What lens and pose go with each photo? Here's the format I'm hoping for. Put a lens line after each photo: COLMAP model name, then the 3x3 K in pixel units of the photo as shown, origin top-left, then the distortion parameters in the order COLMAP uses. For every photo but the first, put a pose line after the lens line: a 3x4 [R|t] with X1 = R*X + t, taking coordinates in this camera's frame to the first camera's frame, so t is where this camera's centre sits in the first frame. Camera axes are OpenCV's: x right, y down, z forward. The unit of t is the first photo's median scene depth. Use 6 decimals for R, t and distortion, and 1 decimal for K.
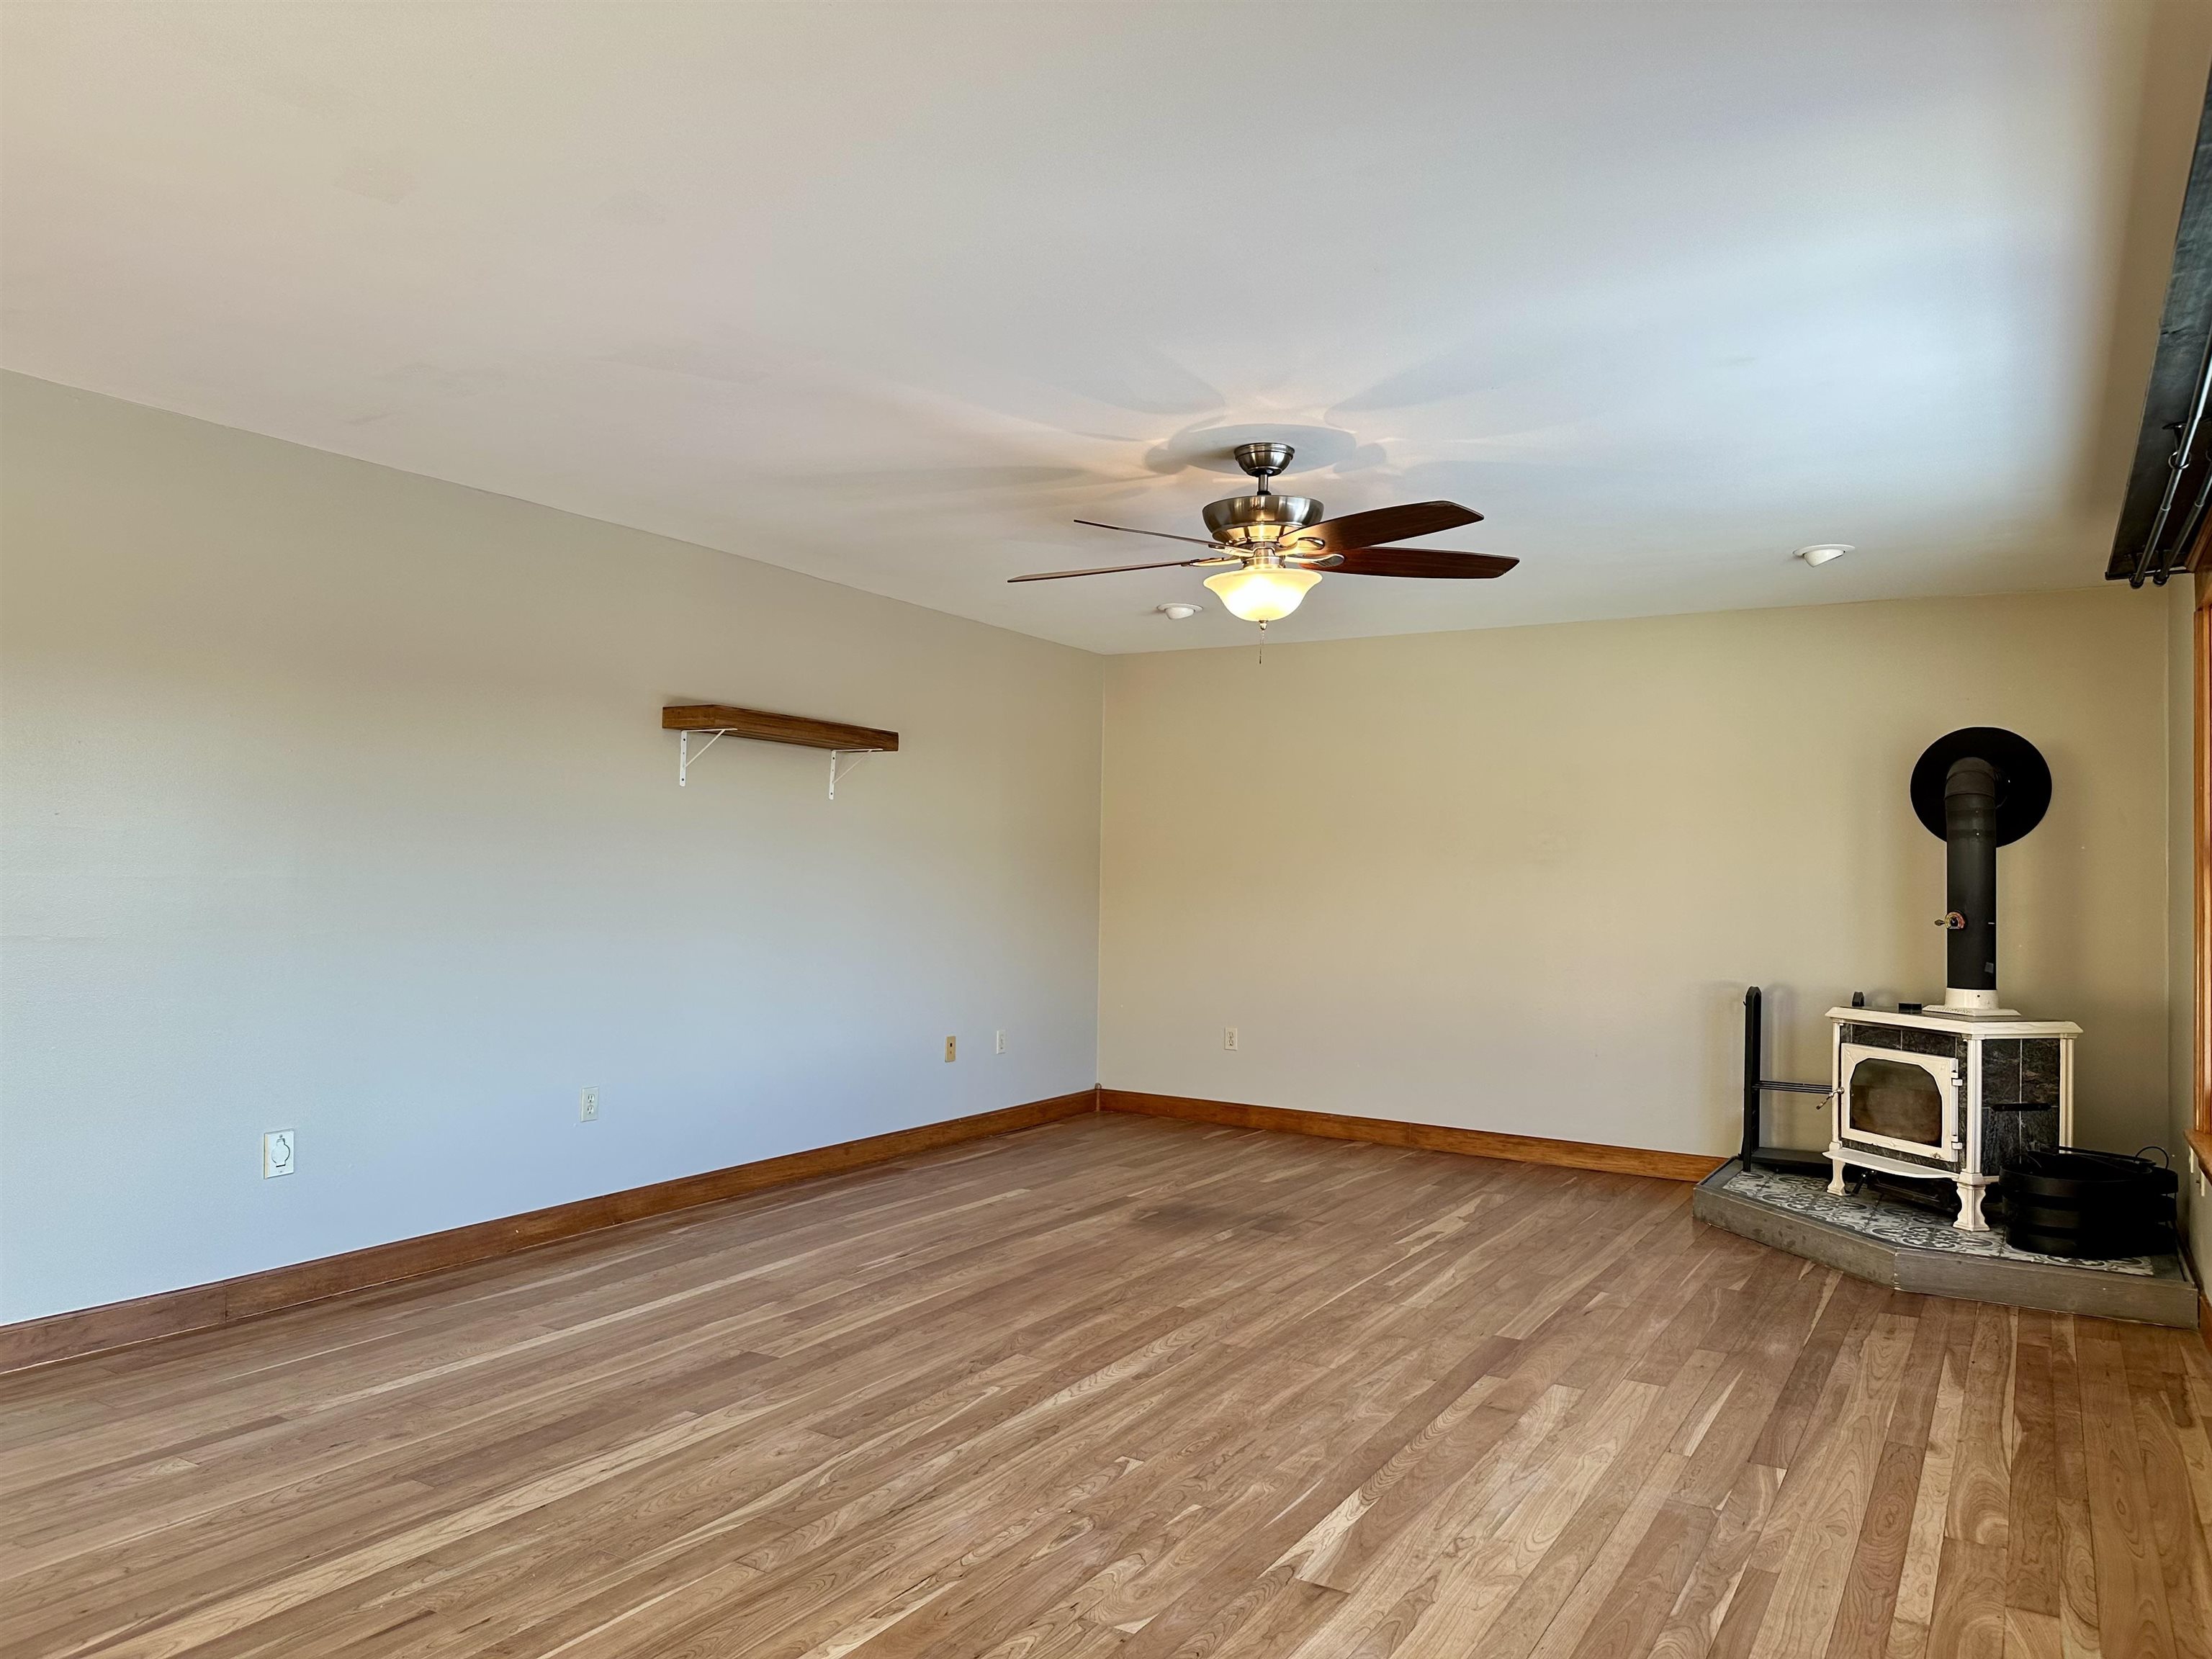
lens RADIAL K [[1561.6, 0, 1106.0], [0, 1561.6, 829.5], [0, 0, 1]] dist [0.092601, -0.006802]
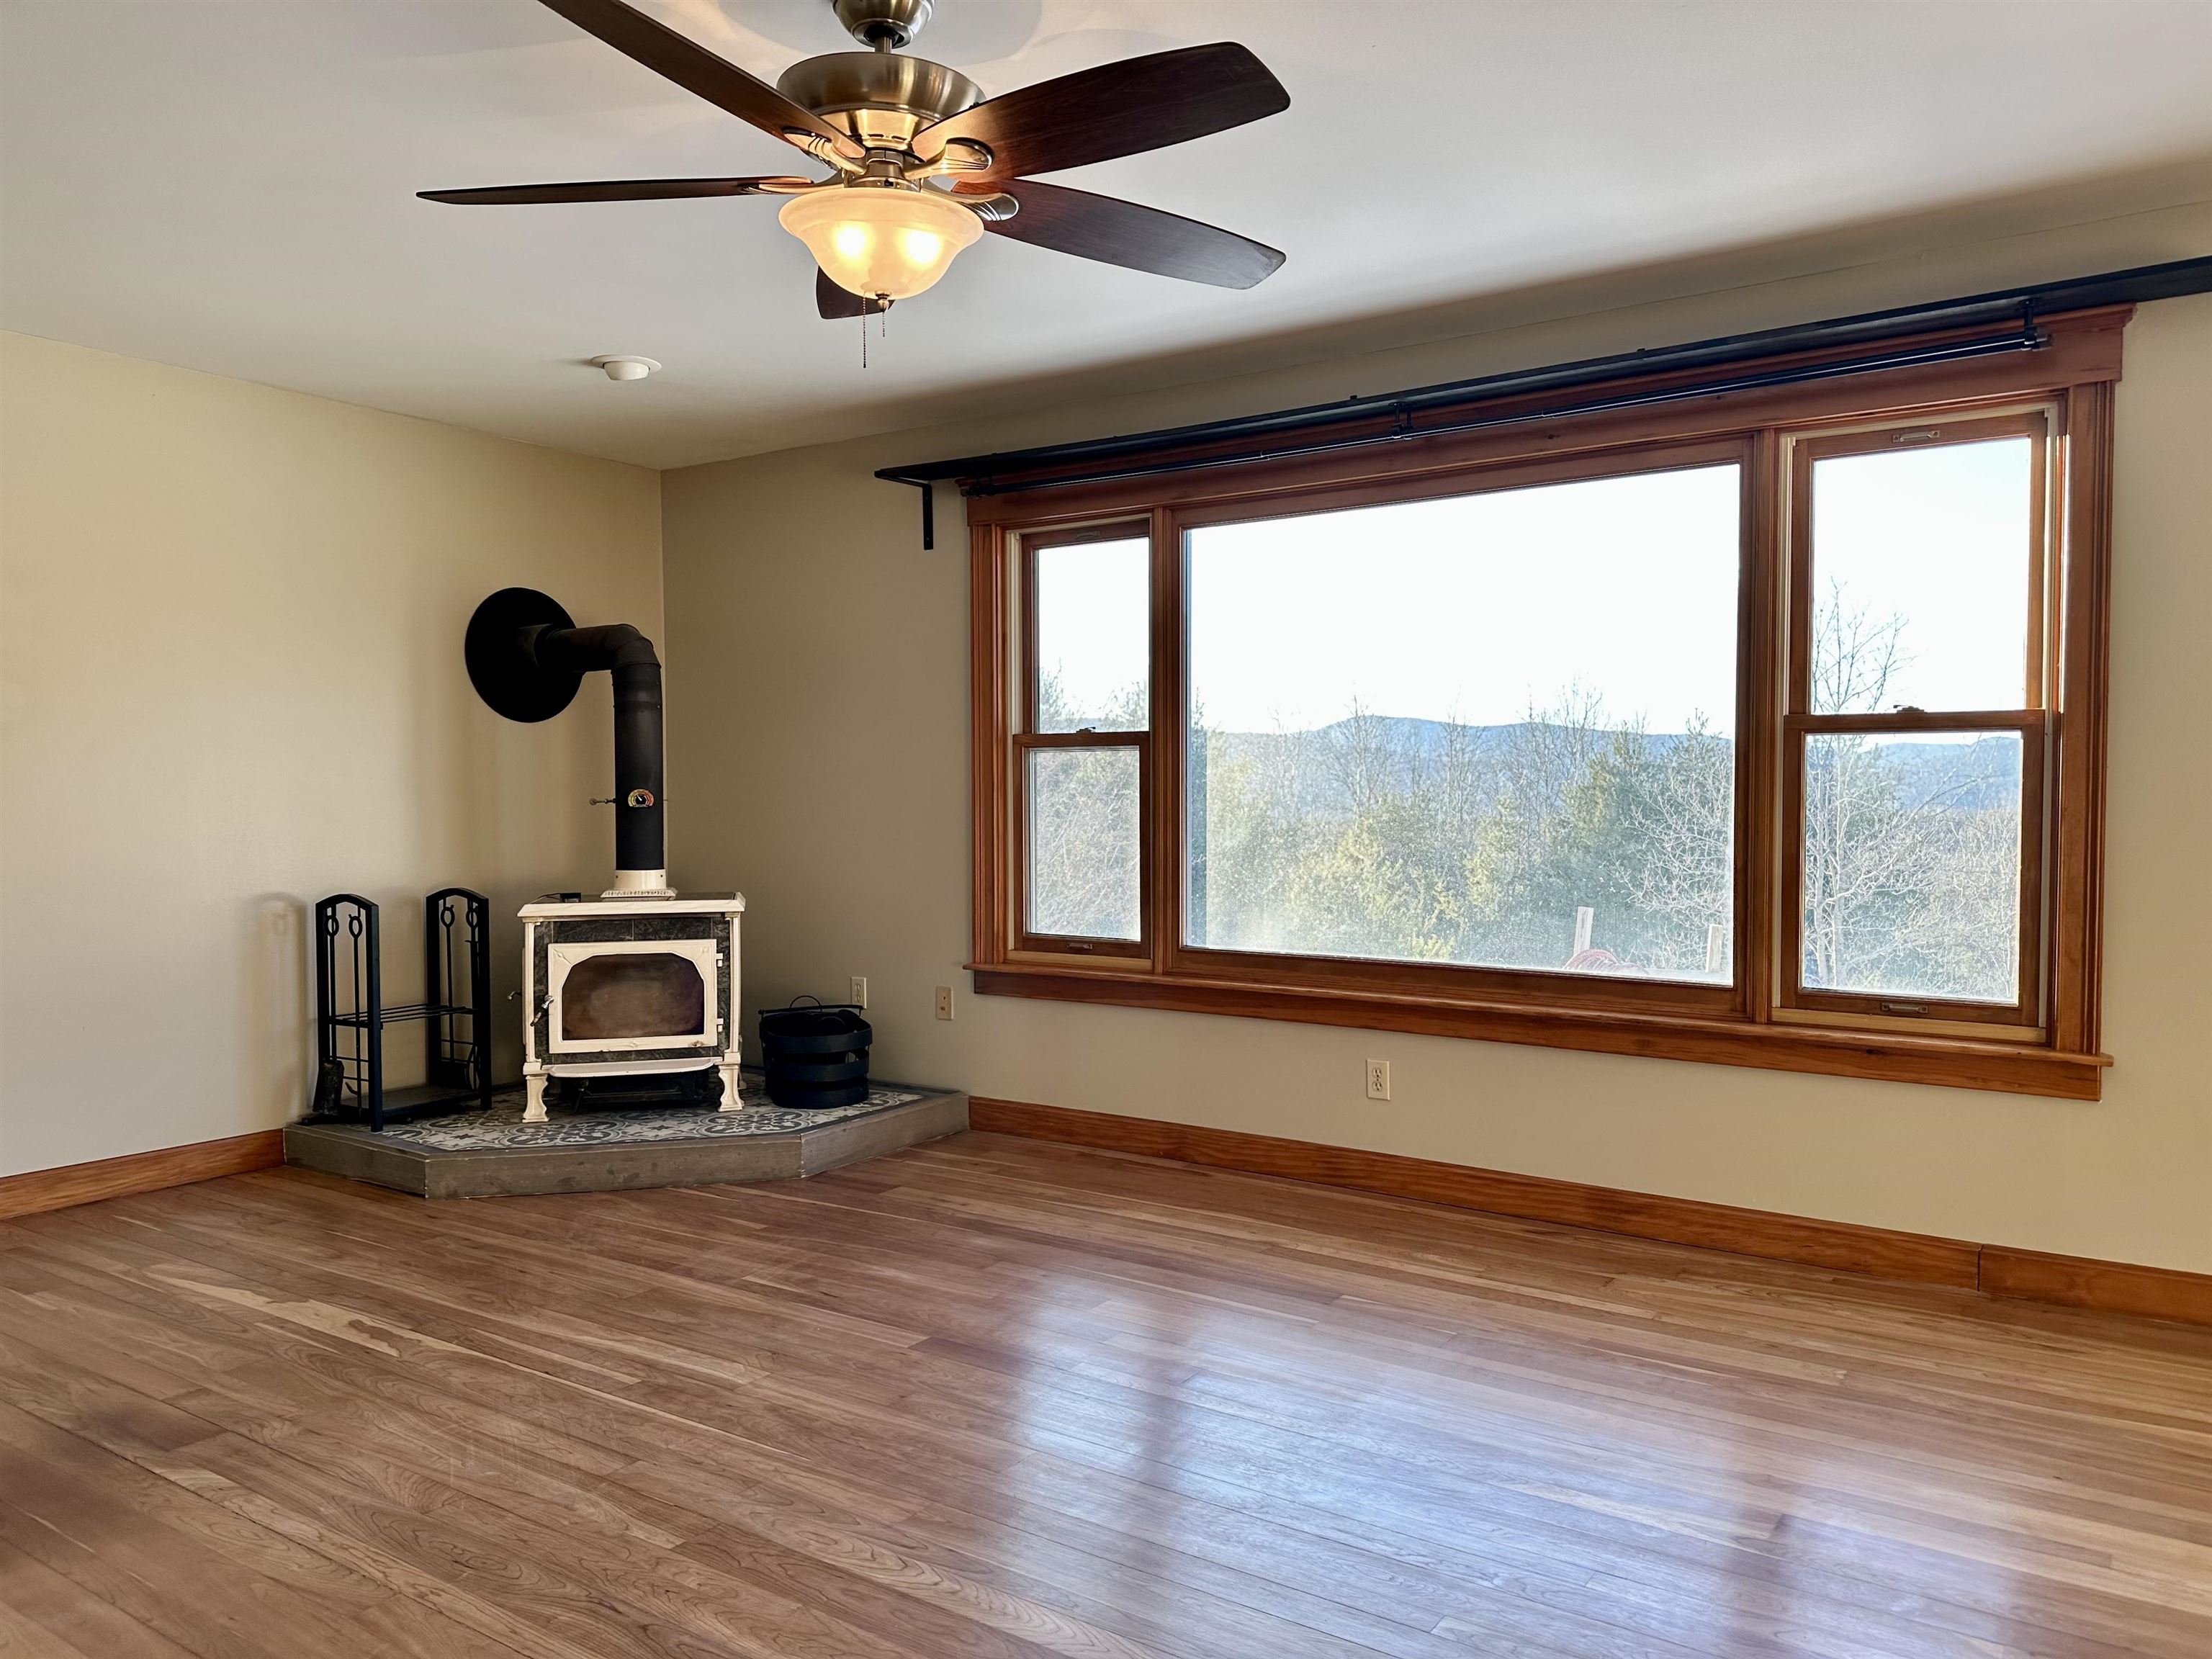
lens RADIAL K [[1561.6, 0, 1106.0], [0, 1561.6, 829.5], [0, 0, 1]] dist [0.092601, -0.006802]
pose [[0.055191, -0.032161, 0.997958, -0.437506], [-0.029184, 0.999002, 0.033808, 0.041711], [-0.998049, -0.030990, 0.054198, 0.785492]]
